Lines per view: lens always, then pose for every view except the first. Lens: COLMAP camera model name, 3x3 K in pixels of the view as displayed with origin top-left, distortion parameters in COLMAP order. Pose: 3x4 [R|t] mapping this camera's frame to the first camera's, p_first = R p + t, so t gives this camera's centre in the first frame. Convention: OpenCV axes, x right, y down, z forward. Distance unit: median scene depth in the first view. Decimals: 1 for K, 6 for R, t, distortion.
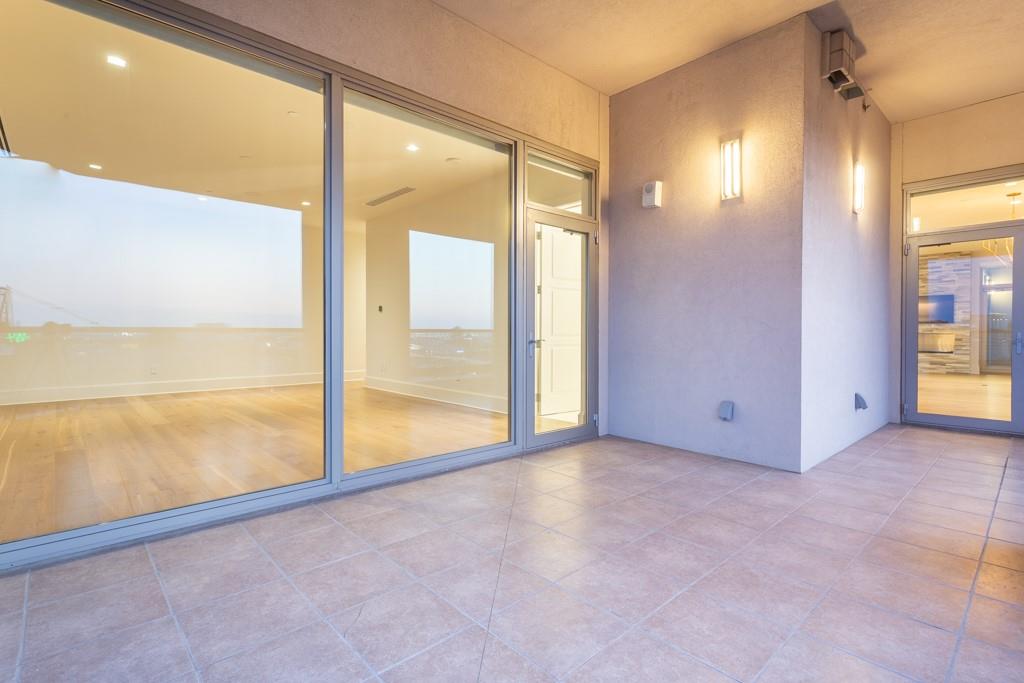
lens RADIAL K [[495.1, 0, 516.4], [0, 495.1, 338.1], [0, 0, 1]] dist [0.003610, 0.000620]
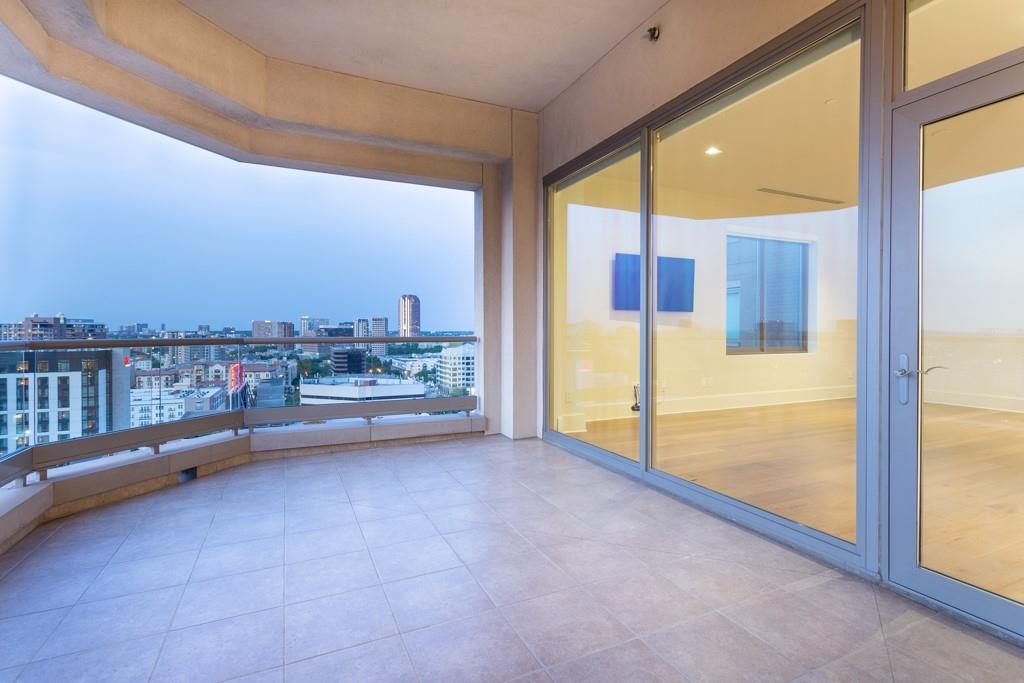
lens RADIAL K [[495.1, 0, 516.8], [0, 495.1, 336.4], [0, 0, 1]] dist [0.003610, 0.000620]
pose [[-0.306174, 0.011546, -0.951906, 0.874452], [-0.016172, 0.999719, 0.017327, -0.047249], [0.951838, 0.020699, -0.305901, 1.087160]]
